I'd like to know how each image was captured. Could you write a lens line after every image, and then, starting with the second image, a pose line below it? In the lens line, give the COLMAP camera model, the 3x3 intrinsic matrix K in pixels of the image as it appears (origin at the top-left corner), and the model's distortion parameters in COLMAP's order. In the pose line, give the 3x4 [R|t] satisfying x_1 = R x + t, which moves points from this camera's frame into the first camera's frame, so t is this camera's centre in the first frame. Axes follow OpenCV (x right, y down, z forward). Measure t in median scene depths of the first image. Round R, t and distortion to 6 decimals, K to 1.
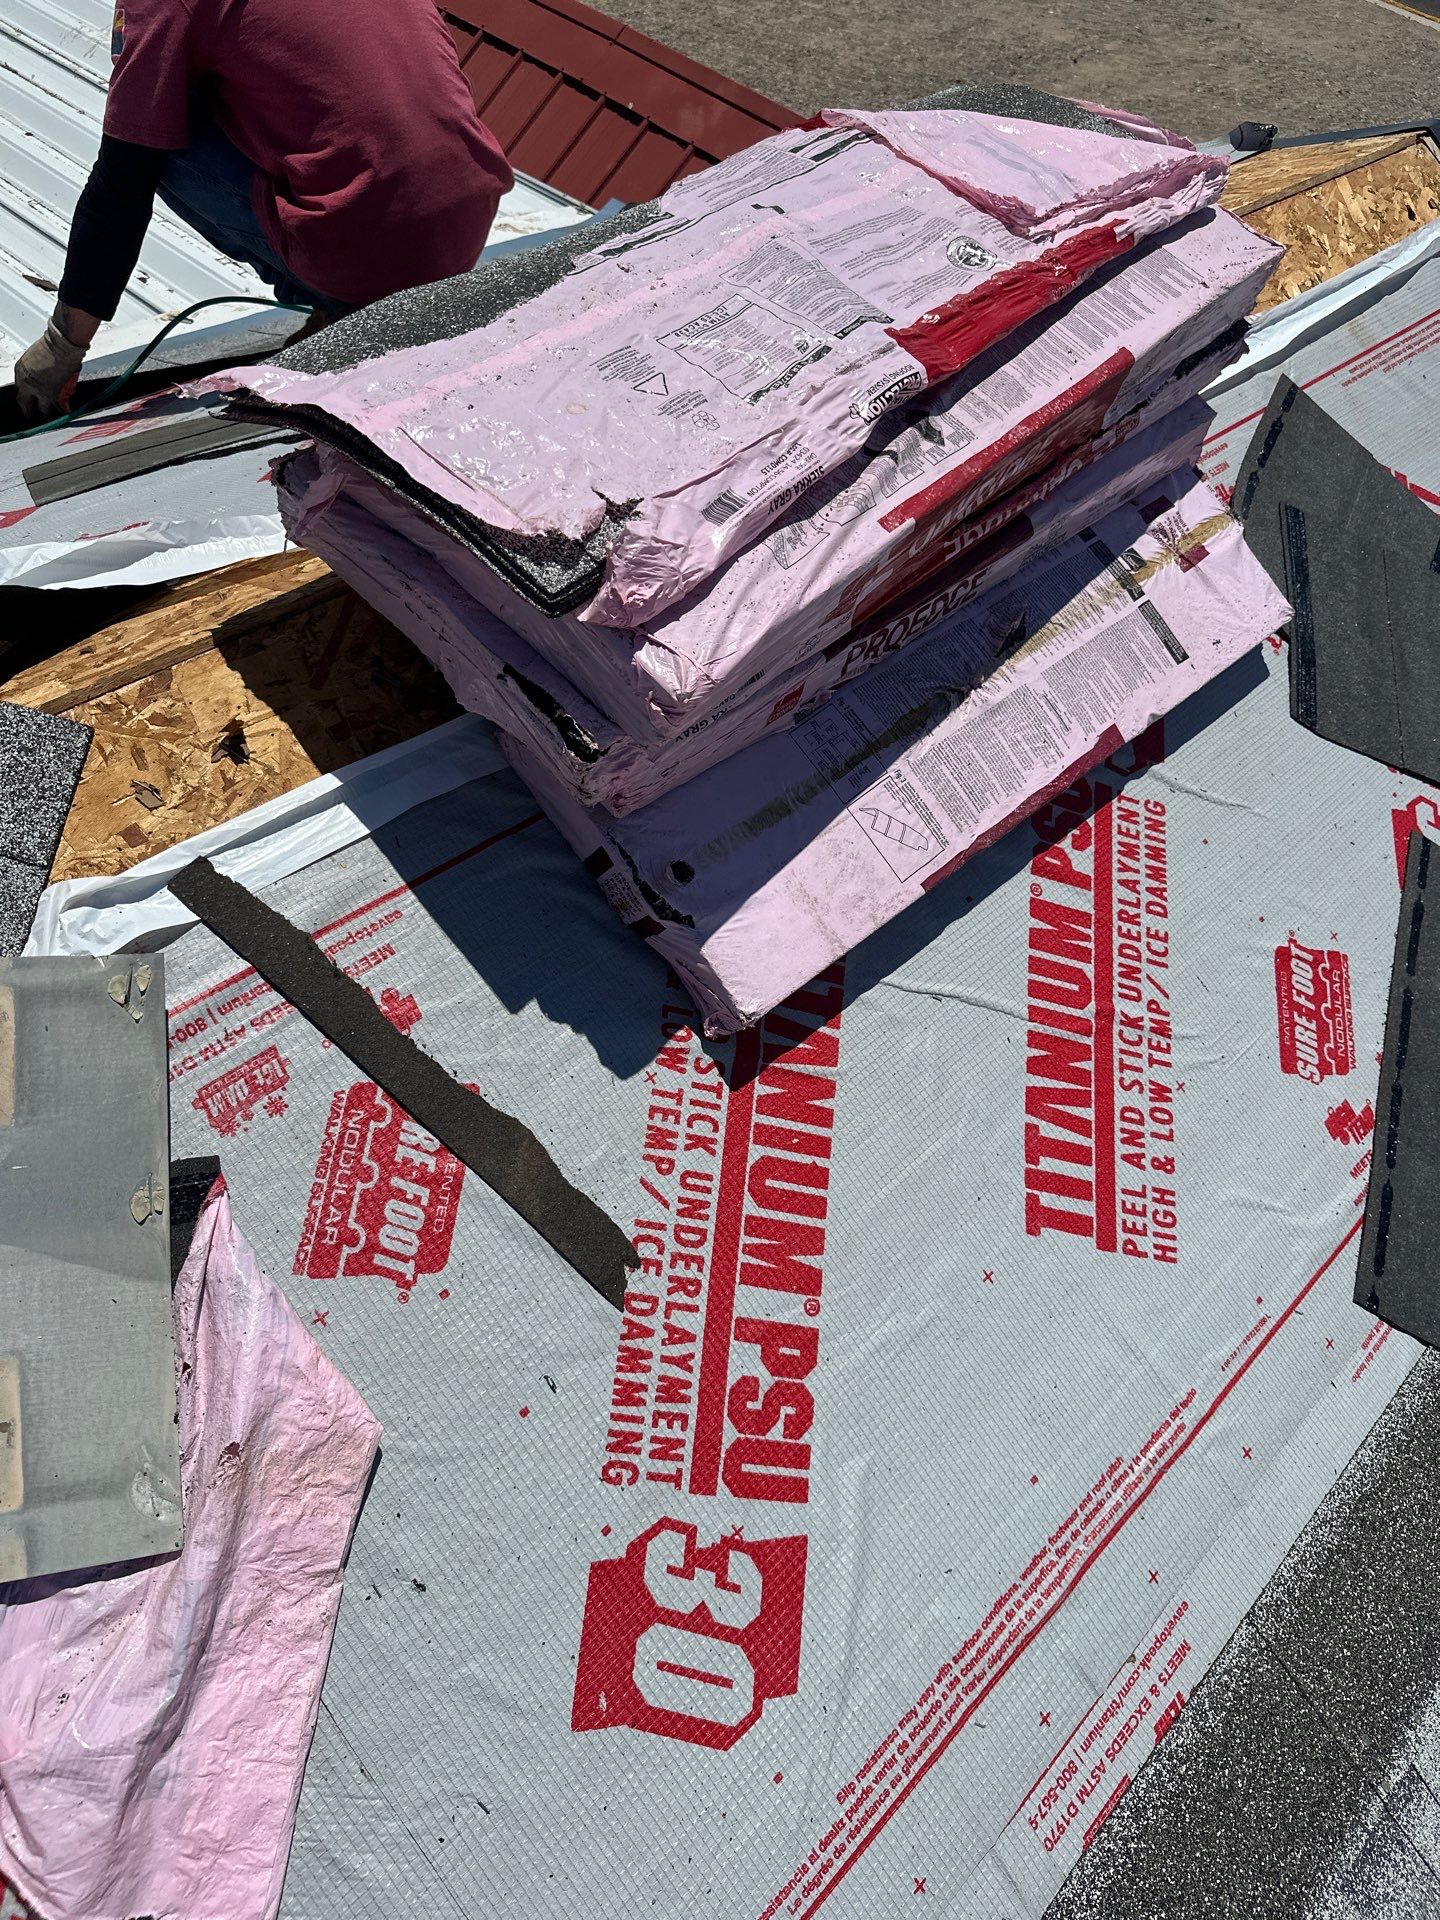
lens RADIAL K [[1465.1, 0, 614.3], [0, 1465.1, 986.3], [0, 0, 1]] dist [0.032430, -0.060474]
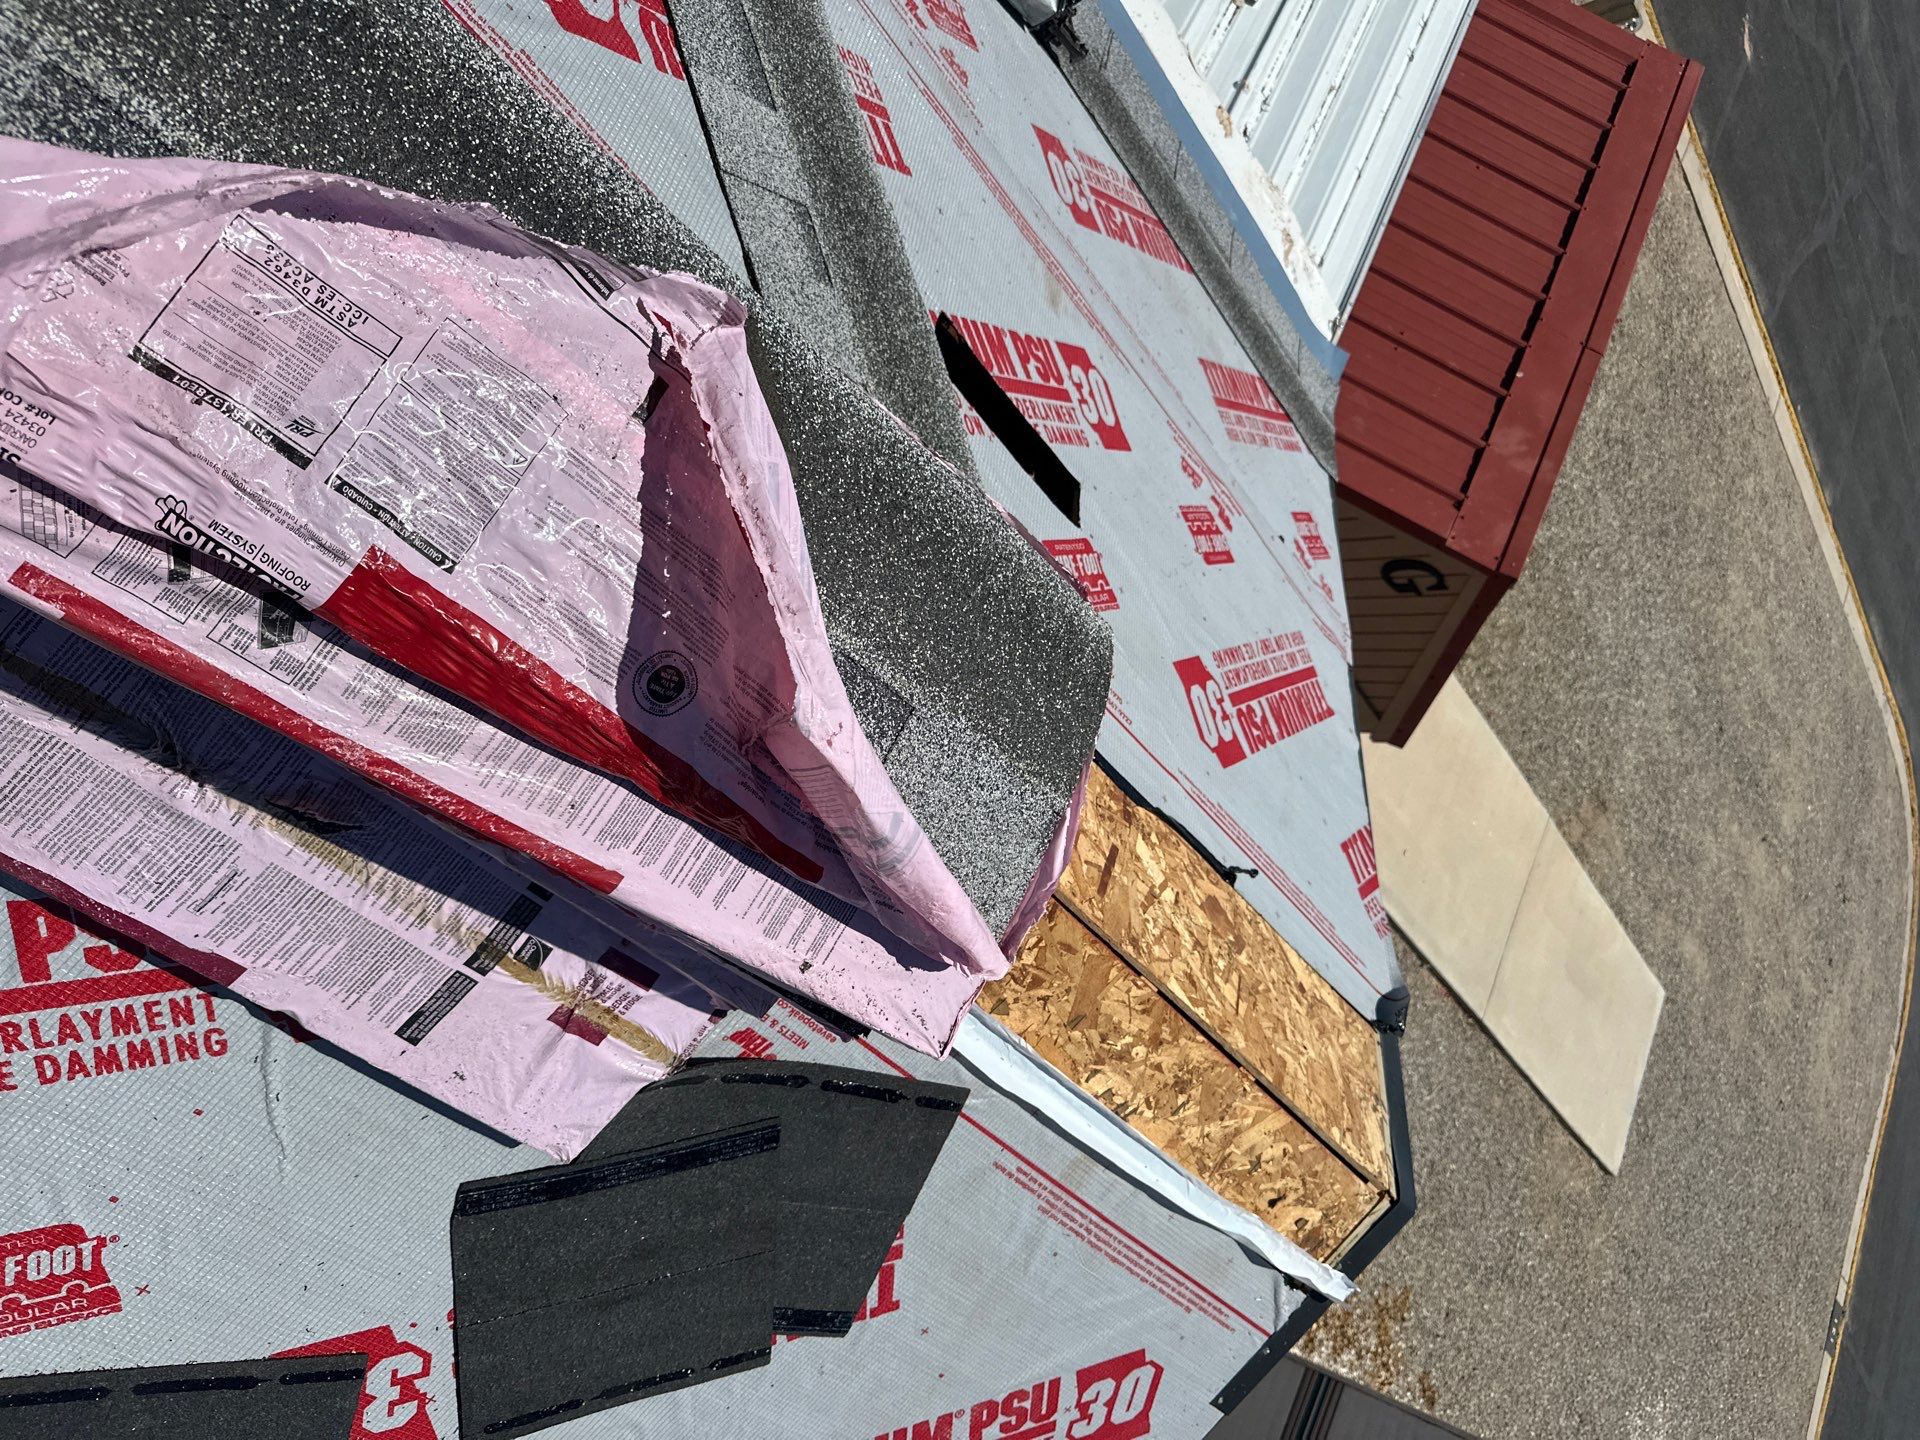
lens RADIAL K [[1466.2, 0, 967.3], [0, 1466.2, 650.5], [0, 0, 1]] dist [0.011801, -0.029635]
pose [[0.188010, 0.980642, 0.054704, 0.195455], [-0.980876, 0.190326, -0.040711, -0.527068], [-0.050335, -0.046004, 0.997672, 0.206073]]
